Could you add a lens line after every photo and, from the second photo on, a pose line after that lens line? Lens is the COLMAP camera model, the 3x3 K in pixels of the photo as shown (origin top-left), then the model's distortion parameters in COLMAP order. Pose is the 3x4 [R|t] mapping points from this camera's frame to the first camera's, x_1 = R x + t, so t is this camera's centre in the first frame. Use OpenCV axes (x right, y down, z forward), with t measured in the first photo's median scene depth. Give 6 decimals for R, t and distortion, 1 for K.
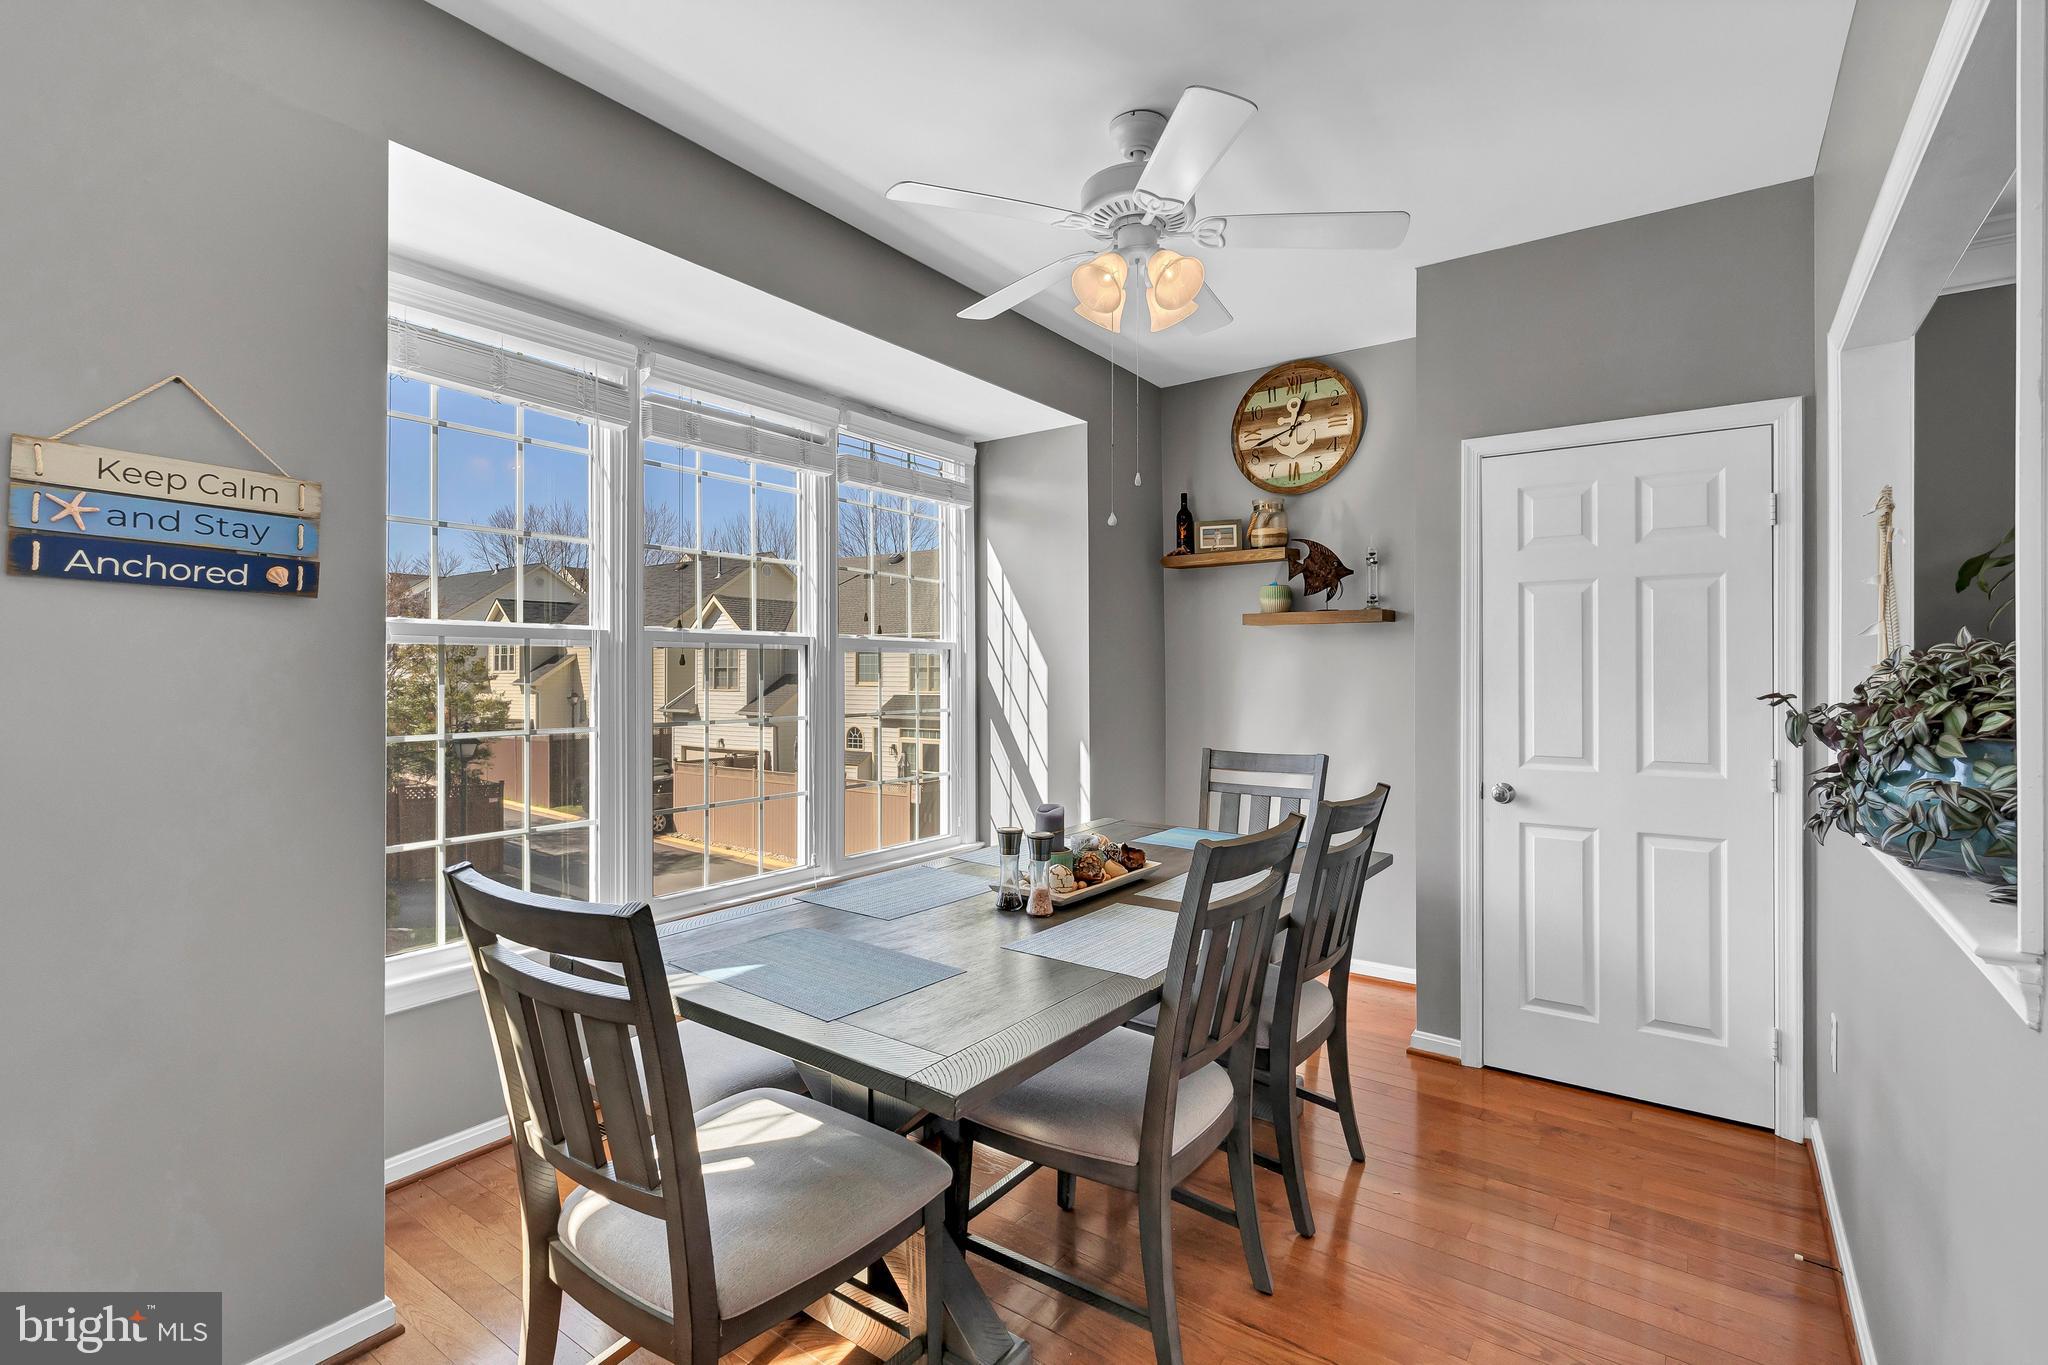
lens RADIAL K [[948.1, 0, 1018.9], [0, 948.1, 658.9], [0, 0, 1]] dist [-0.000304, 0.000131]
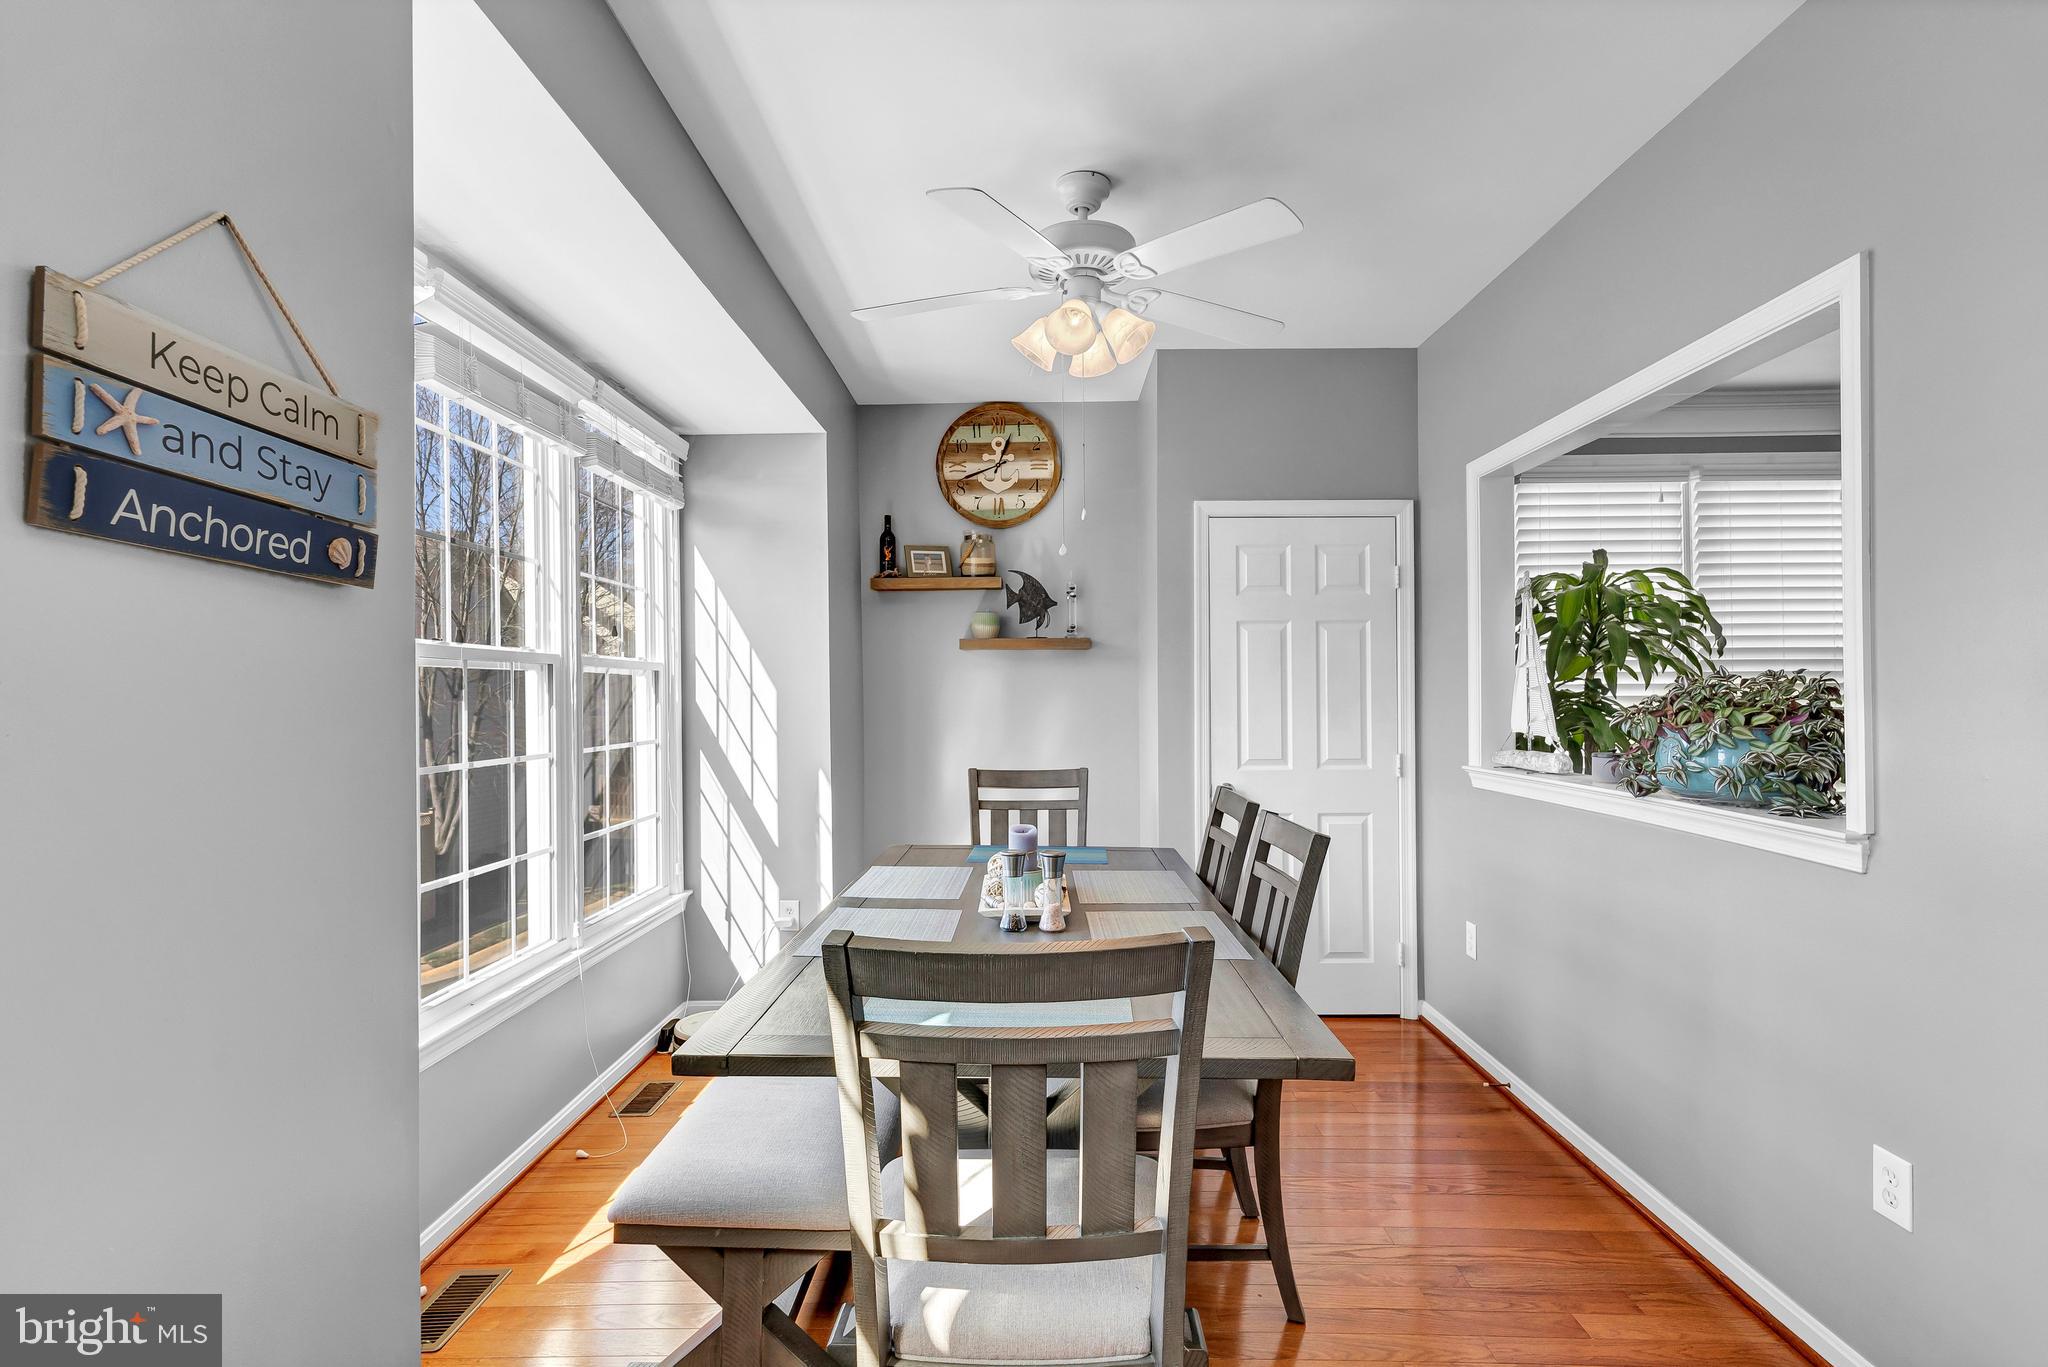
lens RADIAL K [[991.1, 0, 1024.0], [0, 991.1, 683.5], [0, 0, 1]] dist [-0.000301, -0.000895]
pose [[0.816437, -0.000027, 0.577435, -0.347996], [-0.000505, 1.000000, 0.000761, 0.000669], [-0.577435, -0.000913, 0.816436, 0.078008]]
